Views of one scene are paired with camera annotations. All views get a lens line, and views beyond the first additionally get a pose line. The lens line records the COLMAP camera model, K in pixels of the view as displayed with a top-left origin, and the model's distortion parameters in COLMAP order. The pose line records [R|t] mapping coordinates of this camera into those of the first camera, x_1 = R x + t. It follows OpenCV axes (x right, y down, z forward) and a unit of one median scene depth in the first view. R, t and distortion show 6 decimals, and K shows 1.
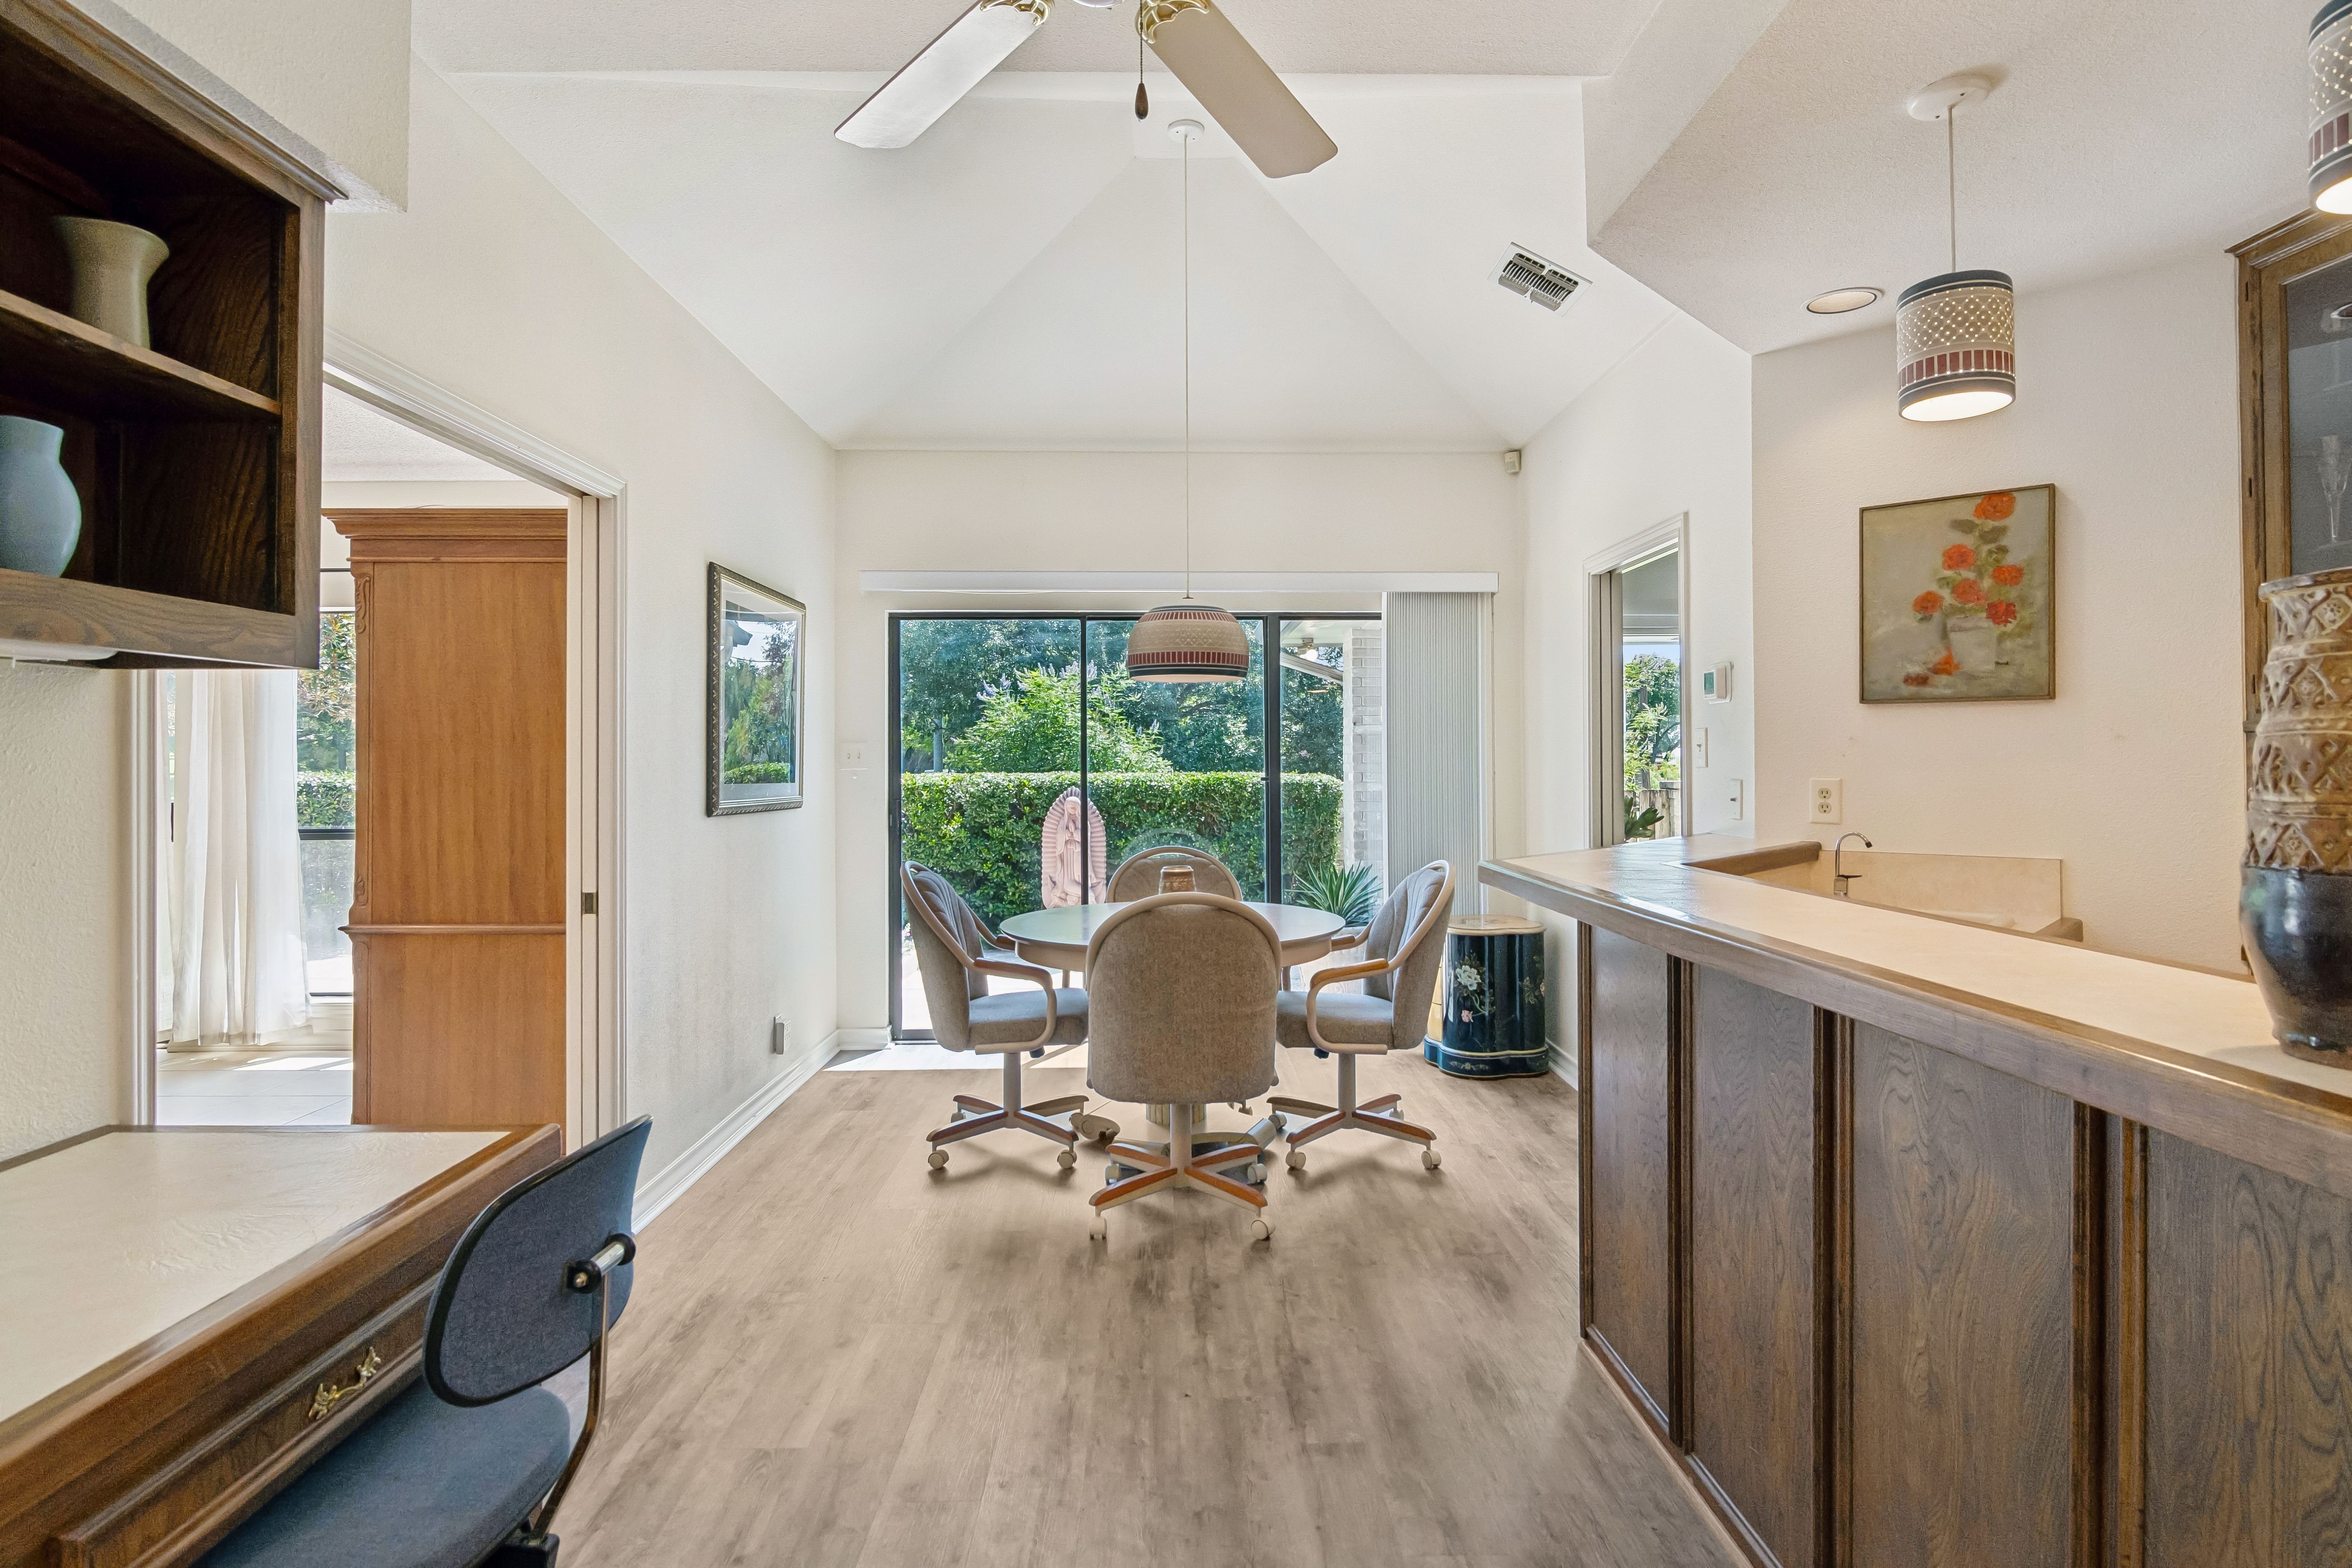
lens RADIAL K [[1218.5, 0, 1185.8], [0, 1218.5, 744.6], [0, 0, 1]] dist [-0.002823, -0.001030]
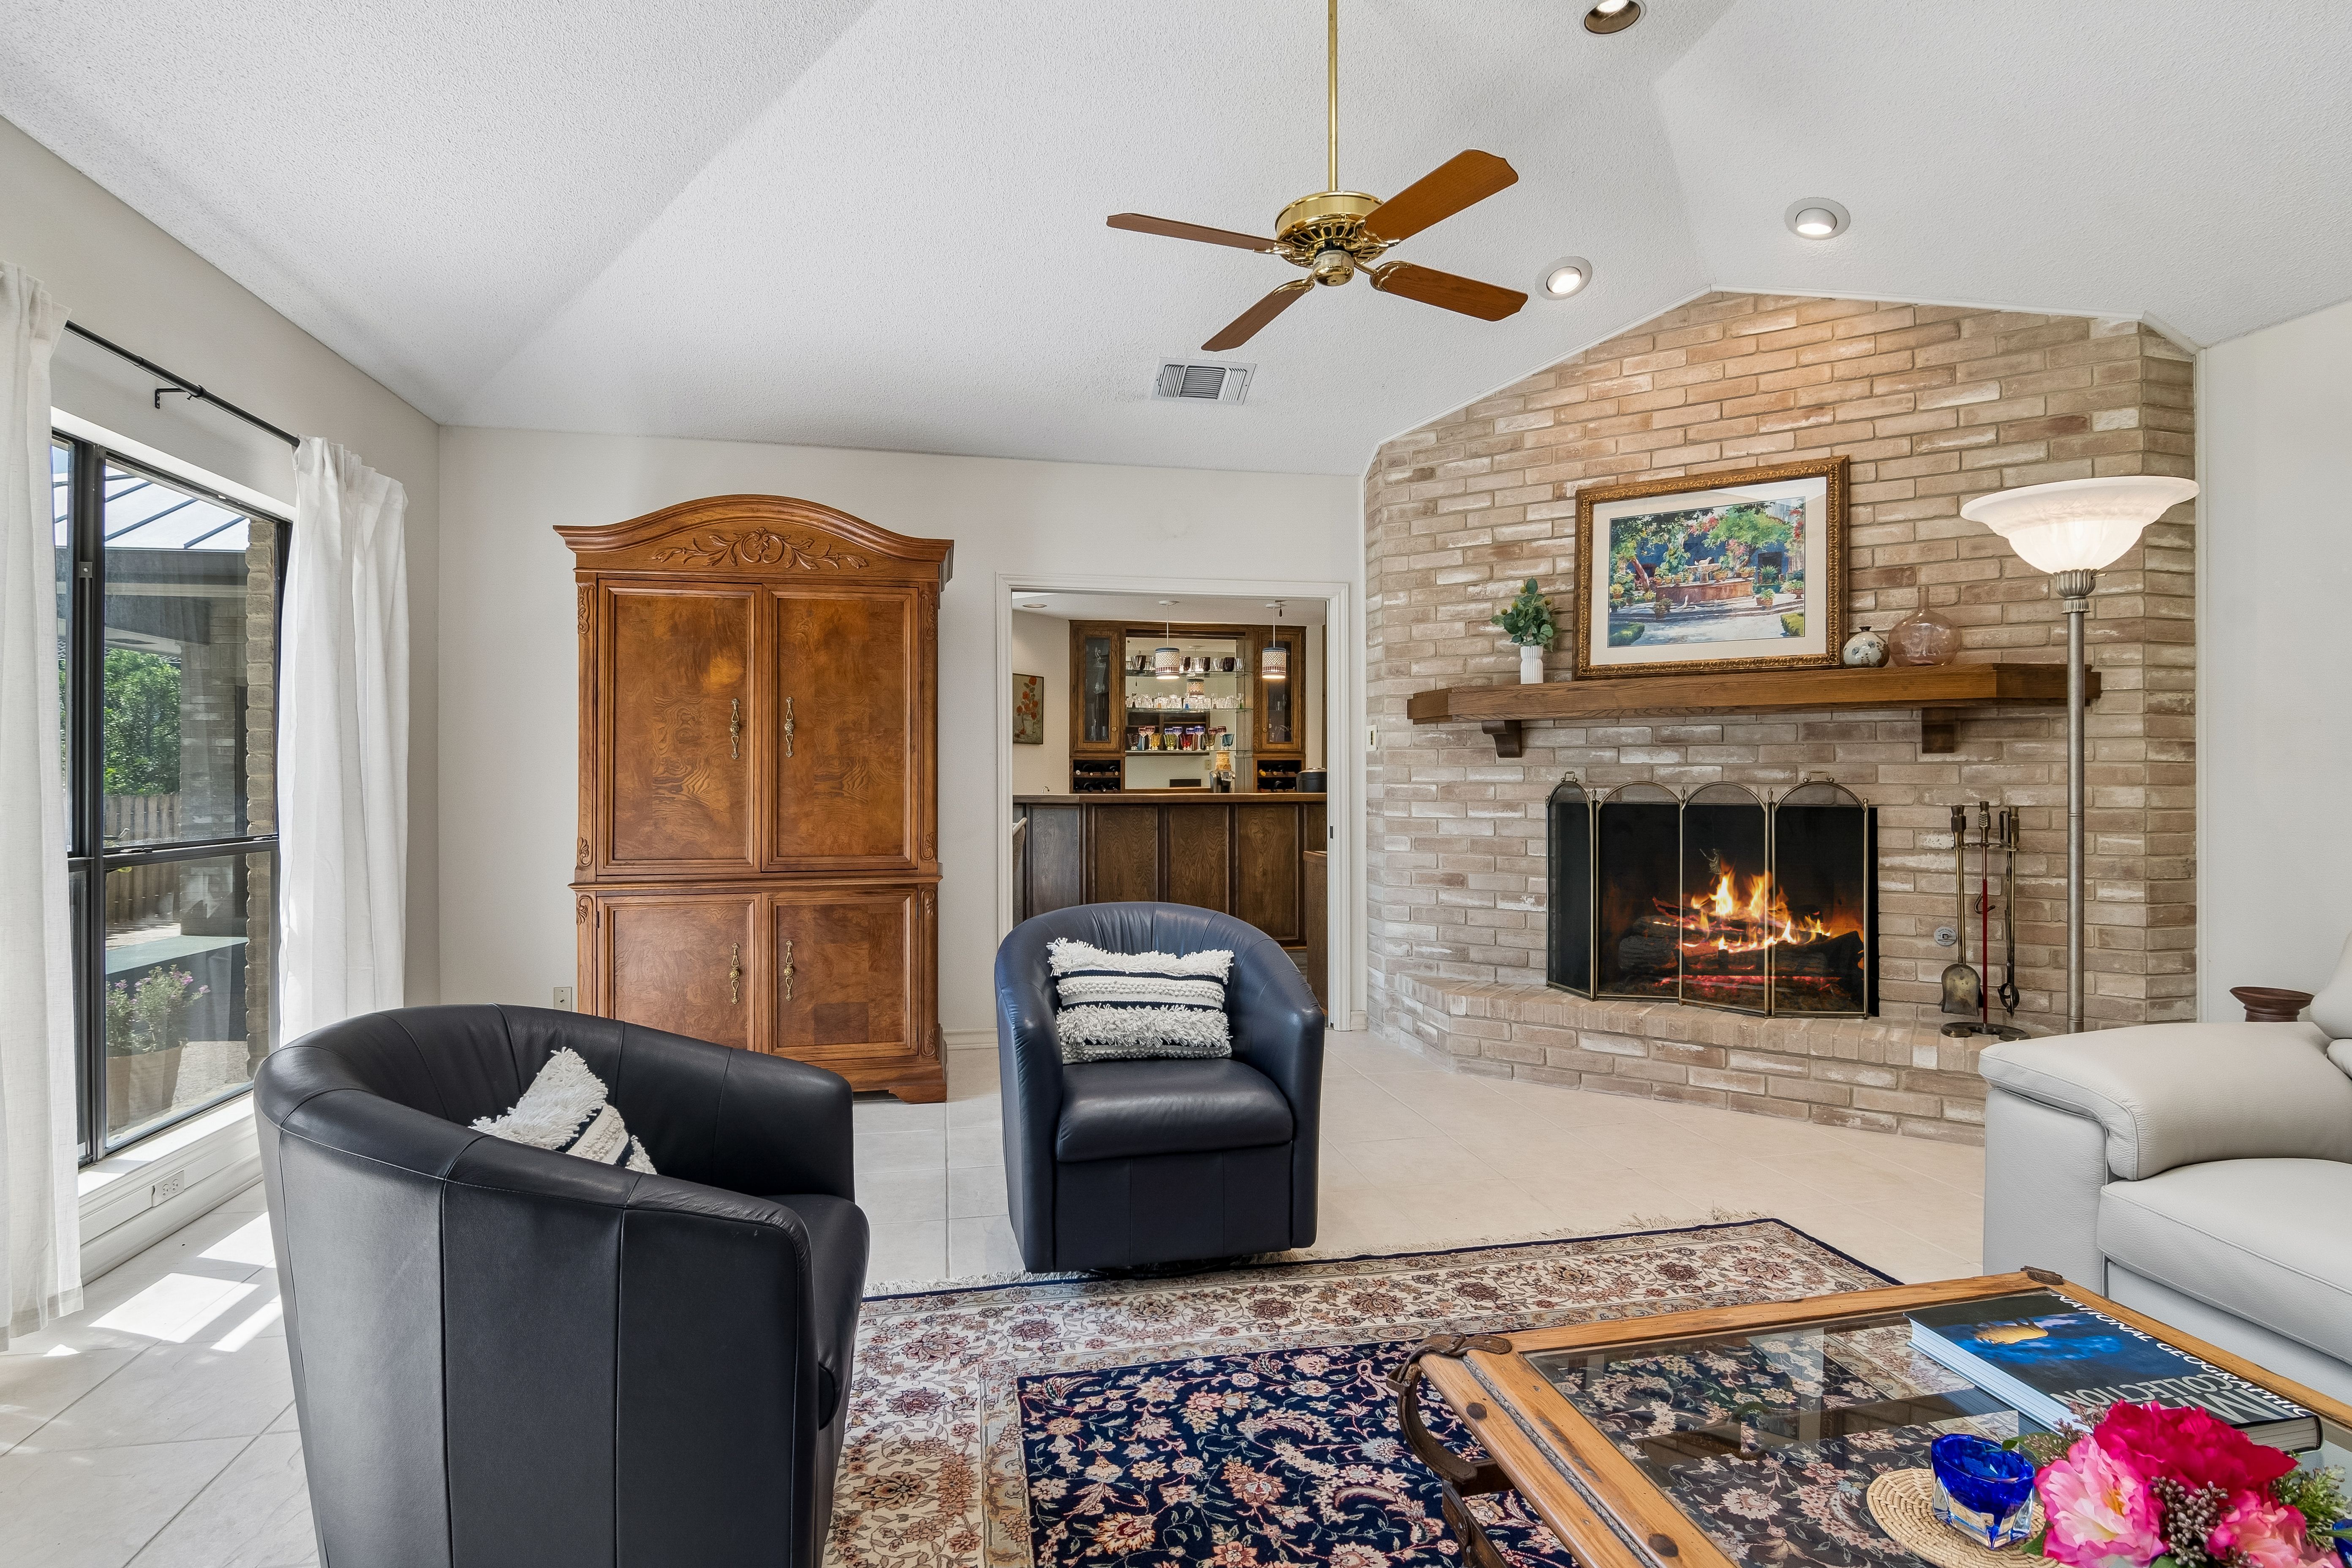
lens RADIAL K [[1155.2, 0, 1186.2], [0, 1155.2, 773.4], [0, 0, 1]] dist [0.001361, -0.013252]
pose [[-0.183523, 0.009014, 0.982974, -2.155376], [-0.012371, 0.999858, -0.011479, 0.063146], [-0.982937, -0.014267, -0.183386, 1.096687]]
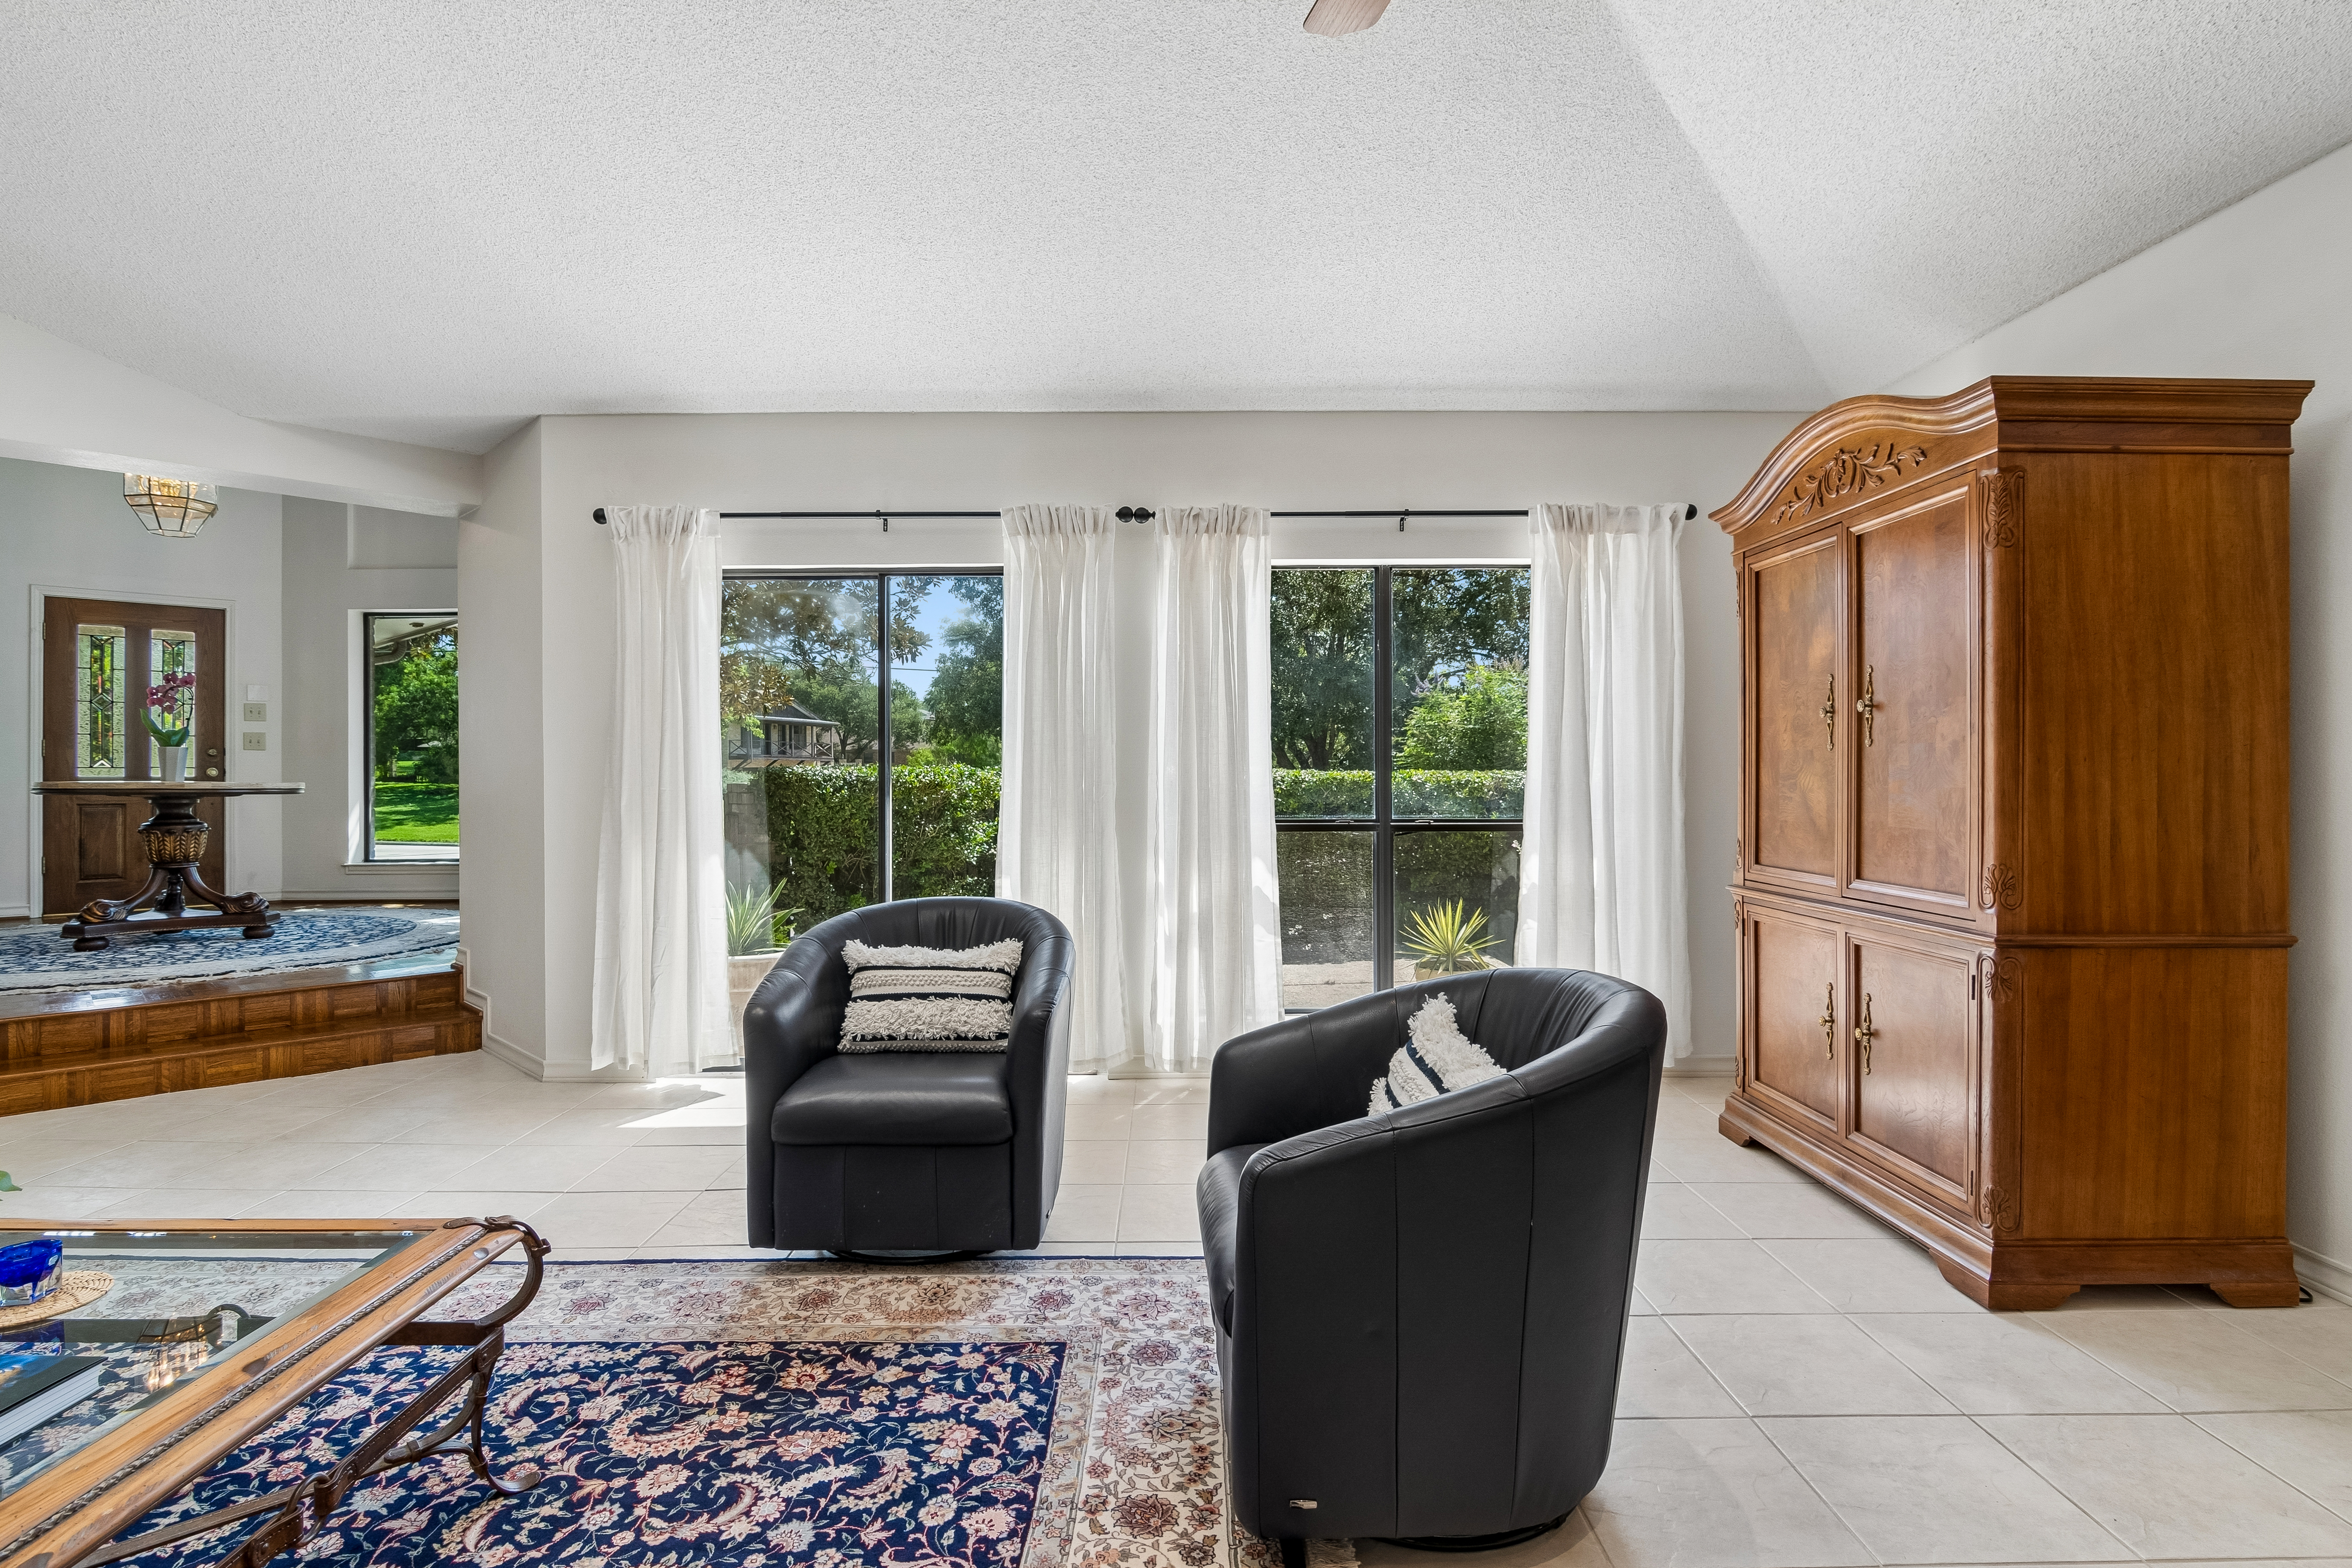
lens RADIAL K [[1168.8, 0, 1174.7], [0, 1168.8, 774.6], [0, 0, 1]] dist [0.001148, -0.013496]
pose [[0.999746, 0.005225, -0.021912, -1.344922], [-0.004815, 0.999812, 0.018761, 0.043666], [0.022006, -0.018650, 0.999584, 0.306657]]
